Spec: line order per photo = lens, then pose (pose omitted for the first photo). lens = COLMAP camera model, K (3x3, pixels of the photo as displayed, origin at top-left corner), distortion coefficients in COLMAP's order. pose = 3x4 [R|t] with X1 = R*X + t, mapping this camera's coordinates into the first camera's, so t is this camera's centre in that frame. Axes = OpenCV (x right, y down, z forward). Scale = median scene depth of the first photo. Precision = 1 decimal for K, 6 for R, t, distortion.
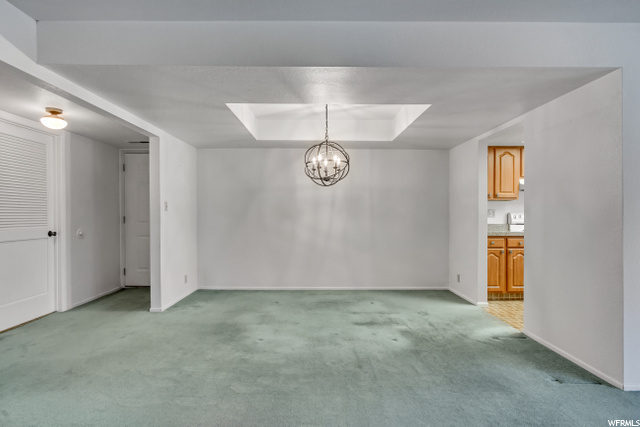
lens RADIAL K [[333.1, 0, 320.2], [0, 333.1, 217.4], [0, 0, 1]] dist [-0.004815, 0.000510]
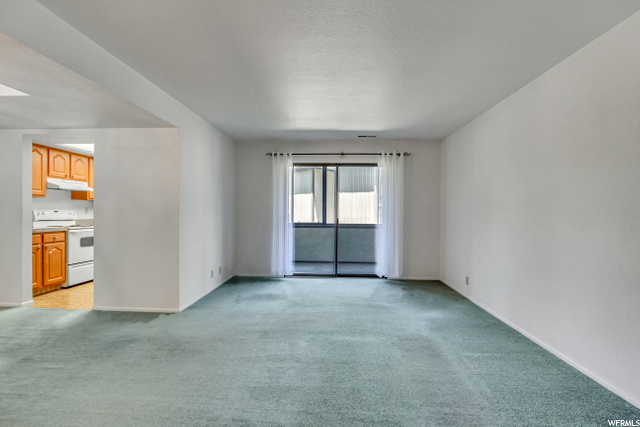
lens RADIAL K [[292.5, 0, 324.3], [0, 292.5, 213.7], [0, 0, 1]] dist [-0.002667, -0.000072]
pose [[0.060233, -0.008177, 0.998151, -0.339329], [0.004444, 0.999959, 0.007924, -0.005933], [-0.998174, 0.003959, 0.060267, 0.080197]]
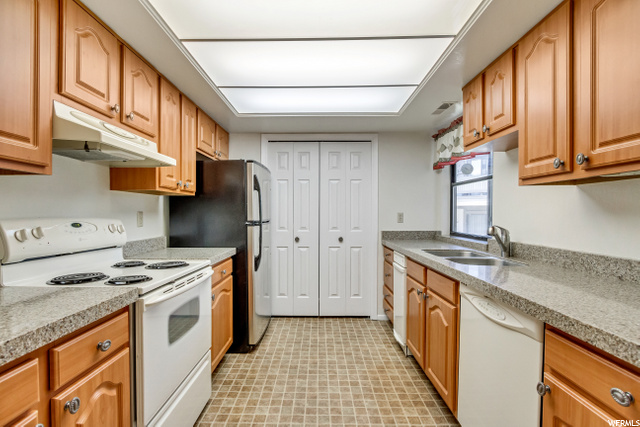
lens RADIAL K [[292.5, 0, 314.5], [0, 292.5, 213.0], [0, 0, 1]] dist [-0.002667, -0.000072]
pose [[0.031486, -0.002860, 0.999500, 0.447572], [0.014827, 0.999887, 0.002394, -0.022968], [-0.999394, 0.014744, 0.031525, 0.960764]]
